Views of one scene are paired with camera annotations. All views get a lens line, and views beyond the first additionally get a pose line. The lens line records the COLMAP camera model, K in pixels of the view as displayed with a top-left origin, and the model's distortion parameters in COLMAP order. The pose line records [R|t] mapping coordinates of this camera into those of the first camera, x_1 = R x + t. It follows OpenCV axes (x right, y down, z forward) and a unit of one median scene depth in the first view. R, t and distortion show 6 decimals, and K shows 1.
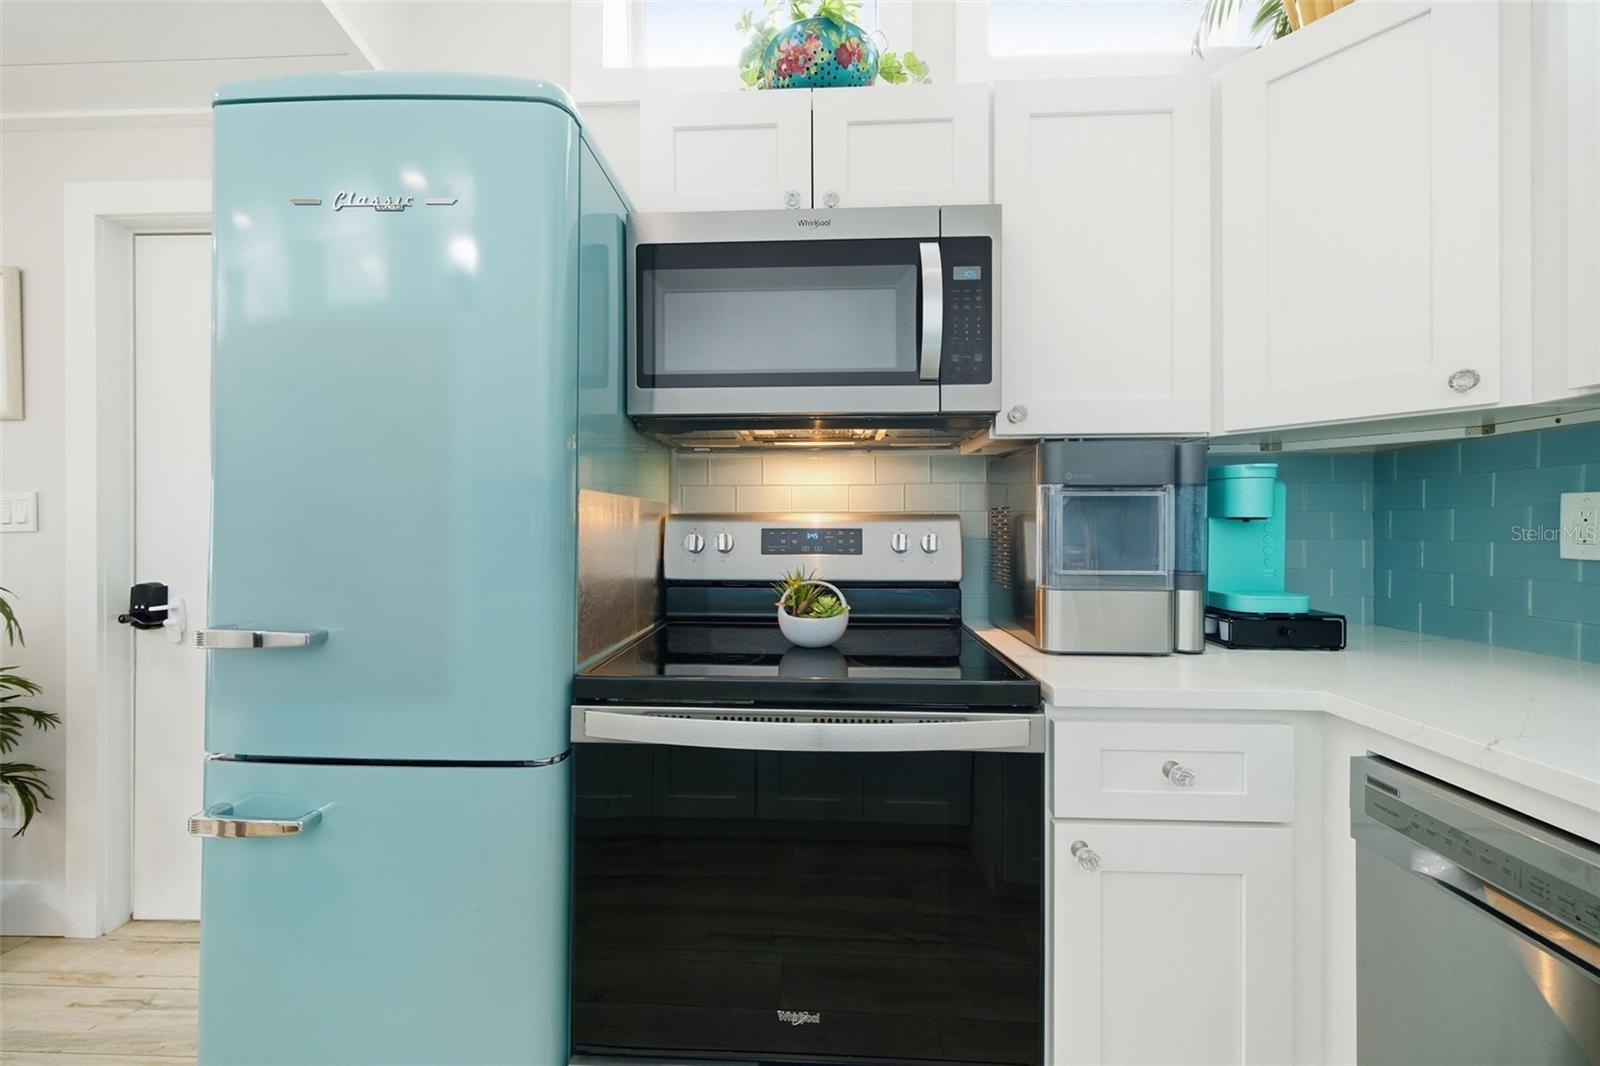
lens RADIAL K [[581.8, 0, 819.2], [0, 581.8, 532.9], [0, 0, 1]] dist [0.002009, 0.000242]
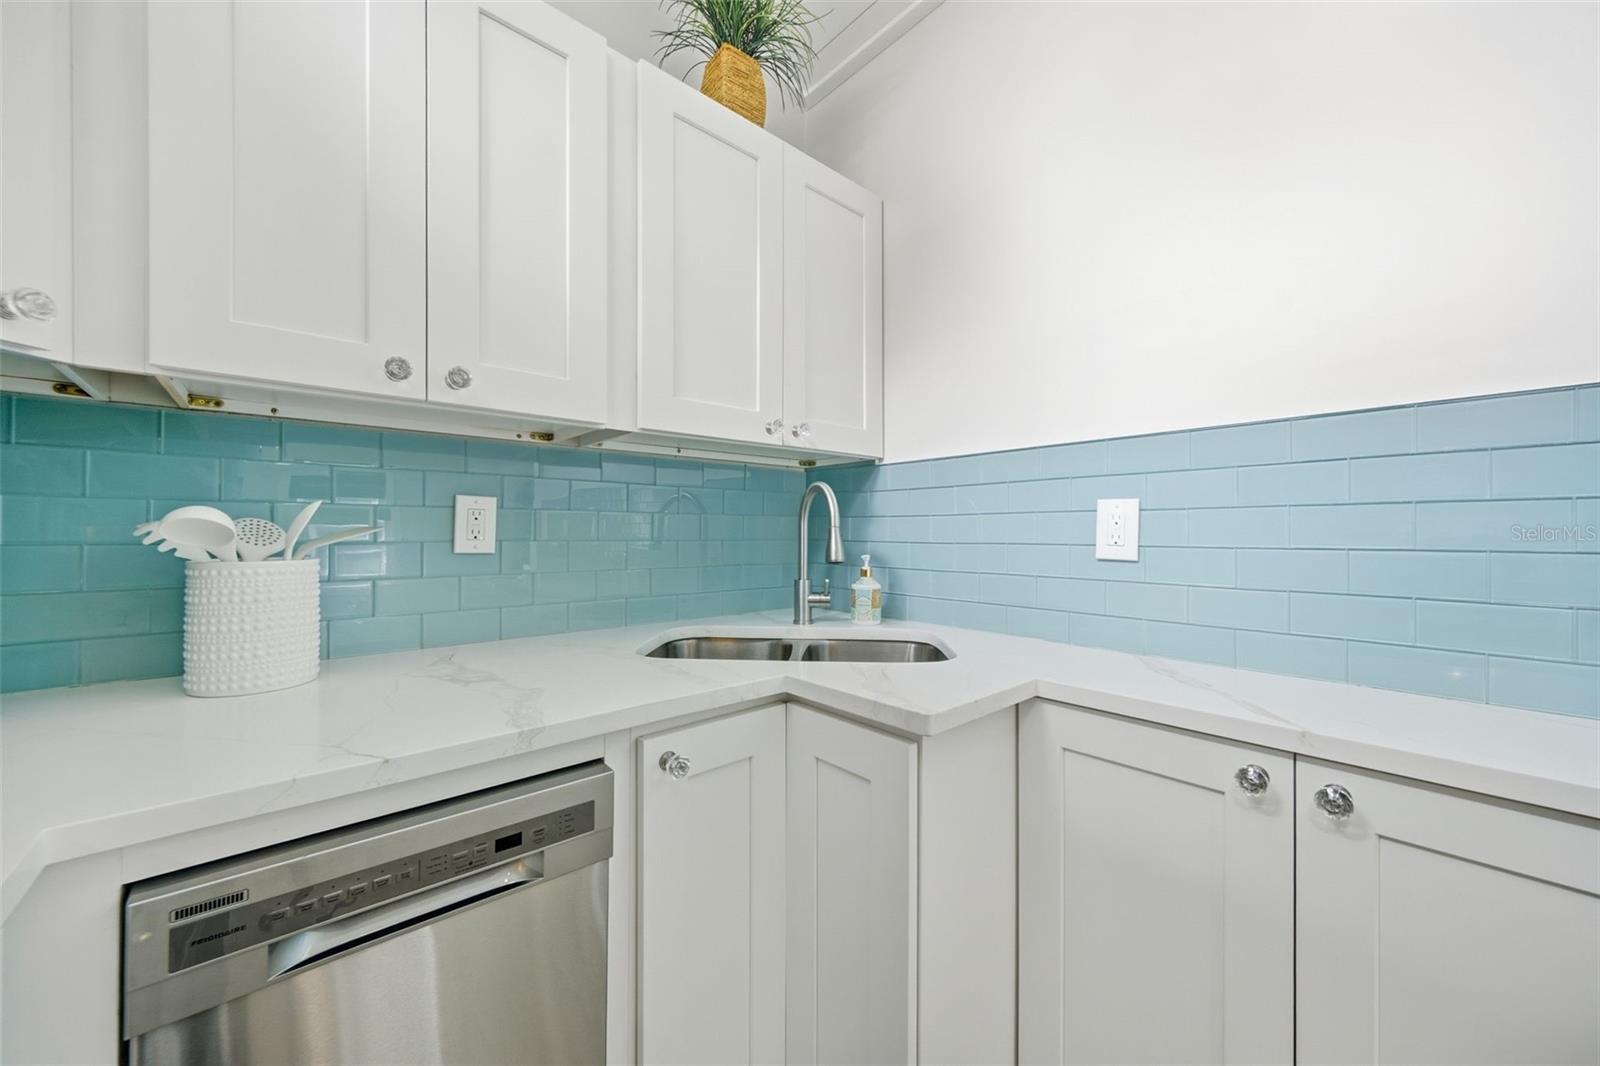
lens RADIAL K [[581.8, 0, 819.2], [0, 581.8, 532.9], [0, 0, 1]] dist [0.002009, 0.000242]
pose [[-0.695580, -0.008716, 0.718396, -0.012375], [-0.003947, 0.999958, 0.008311, -0.007675], [-0.718438, 0.002946, -0.695585, 0.676281]]
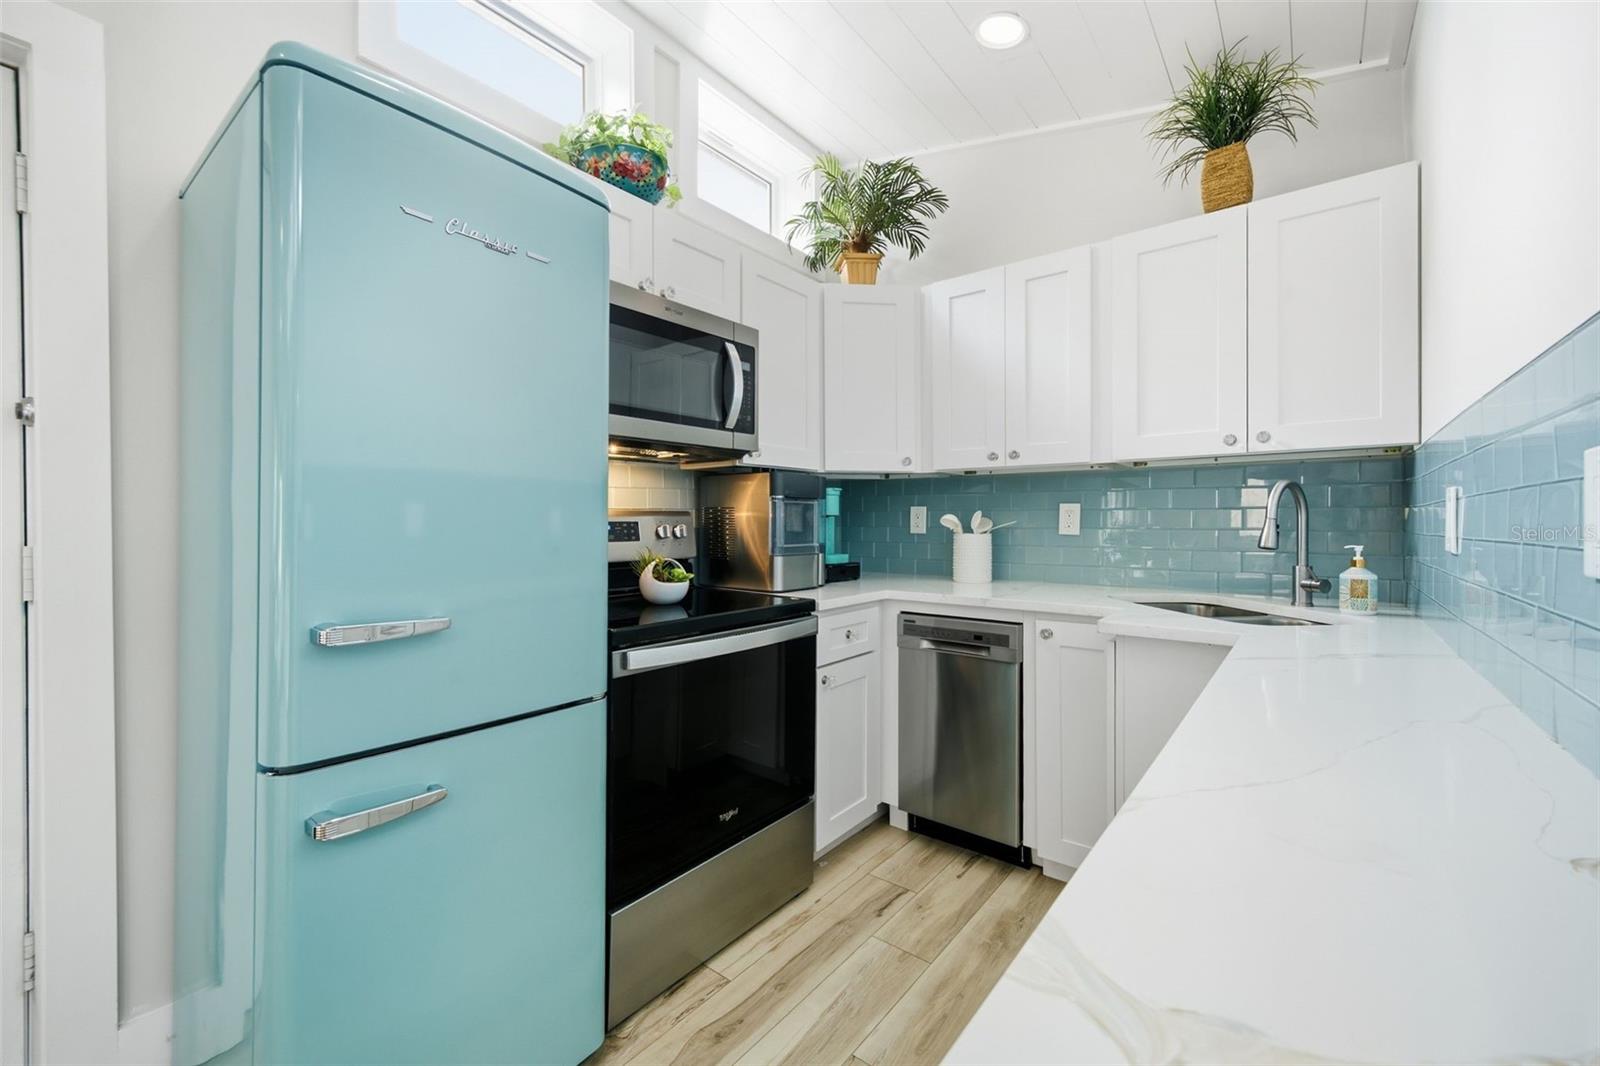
lens RADIAL K [[629.1, 0, 804.8], [0, 629.1, 527.1], [0, 0, 1]] dist [0.000015, 0.001013]
pose [[0.596446, -0.009784, 0.802593, -1.089466], [0.004318, 0.999950, 0.008981, -0.007037], [-0.802641, -0.001891, 0.596459, -0.202004]]
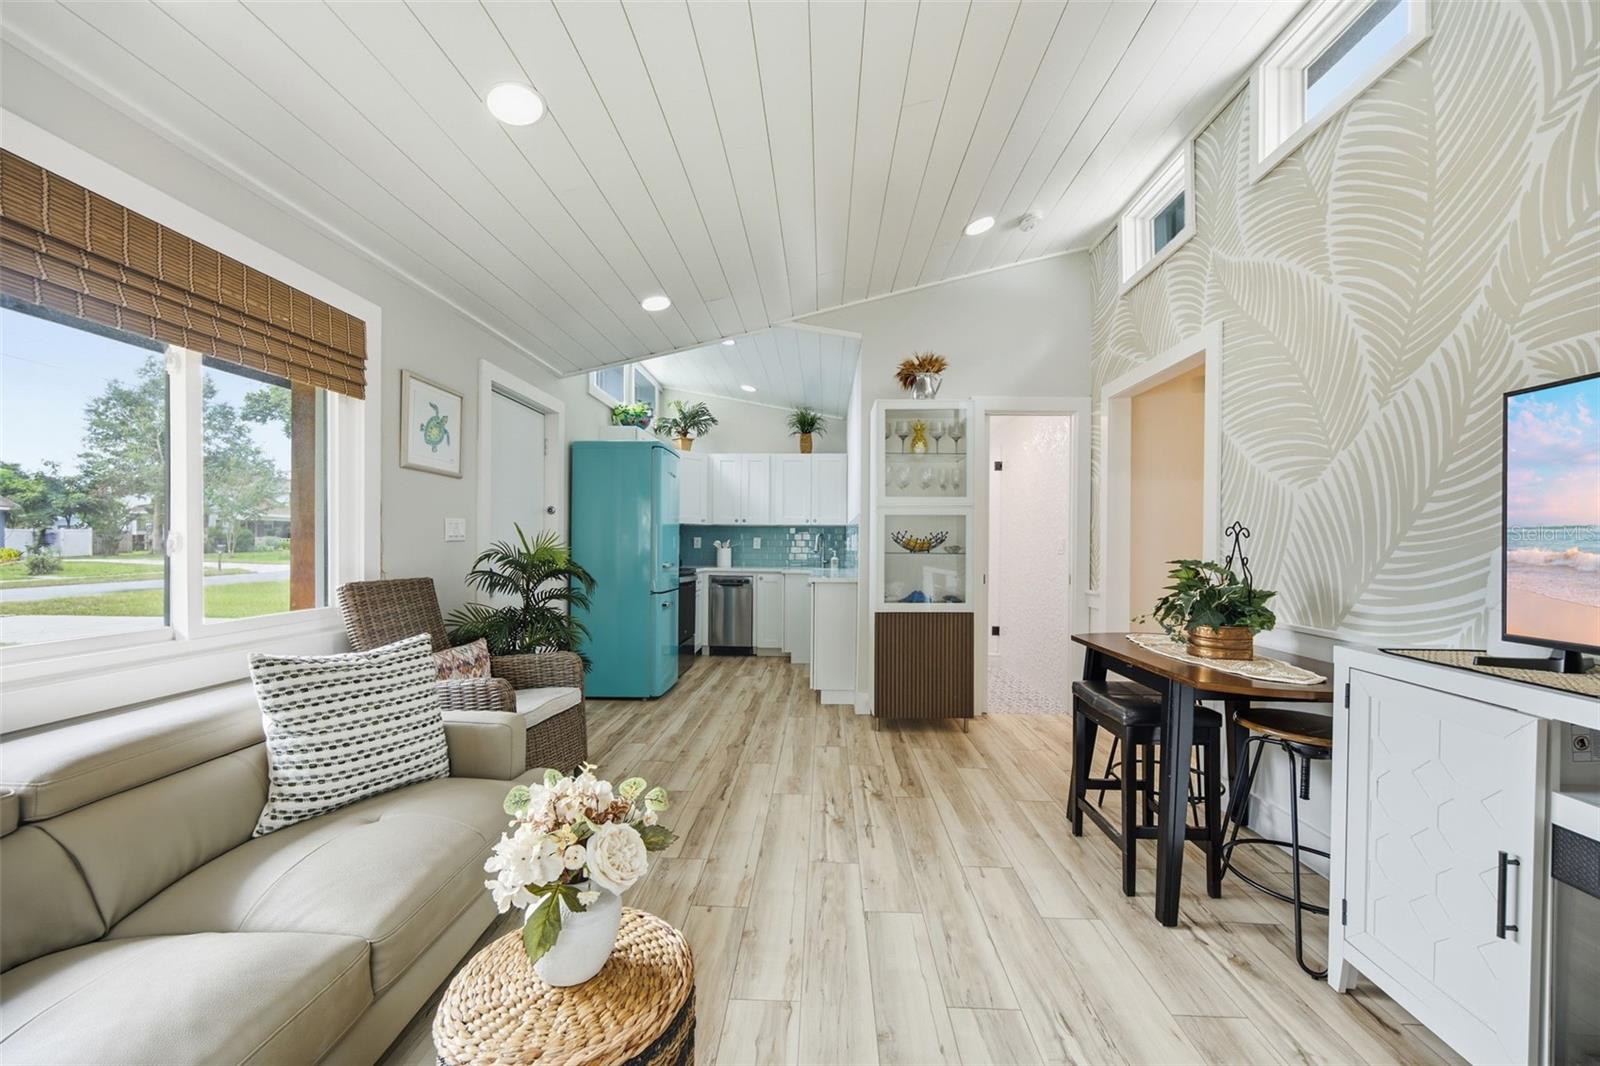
lens RADIAL K [[629.1, 0, 804.8], [0, 629.1, 527.1], [0, 0, 1]] dist [0.000015, 0.001013]
pose [[0.012726, 0.024837, 0.999611, -4.886532], [-0.005417, 0.999679, -0.024769, -0.014900], [-0.999904, -0.005099, 0.012856, -0.172035]]
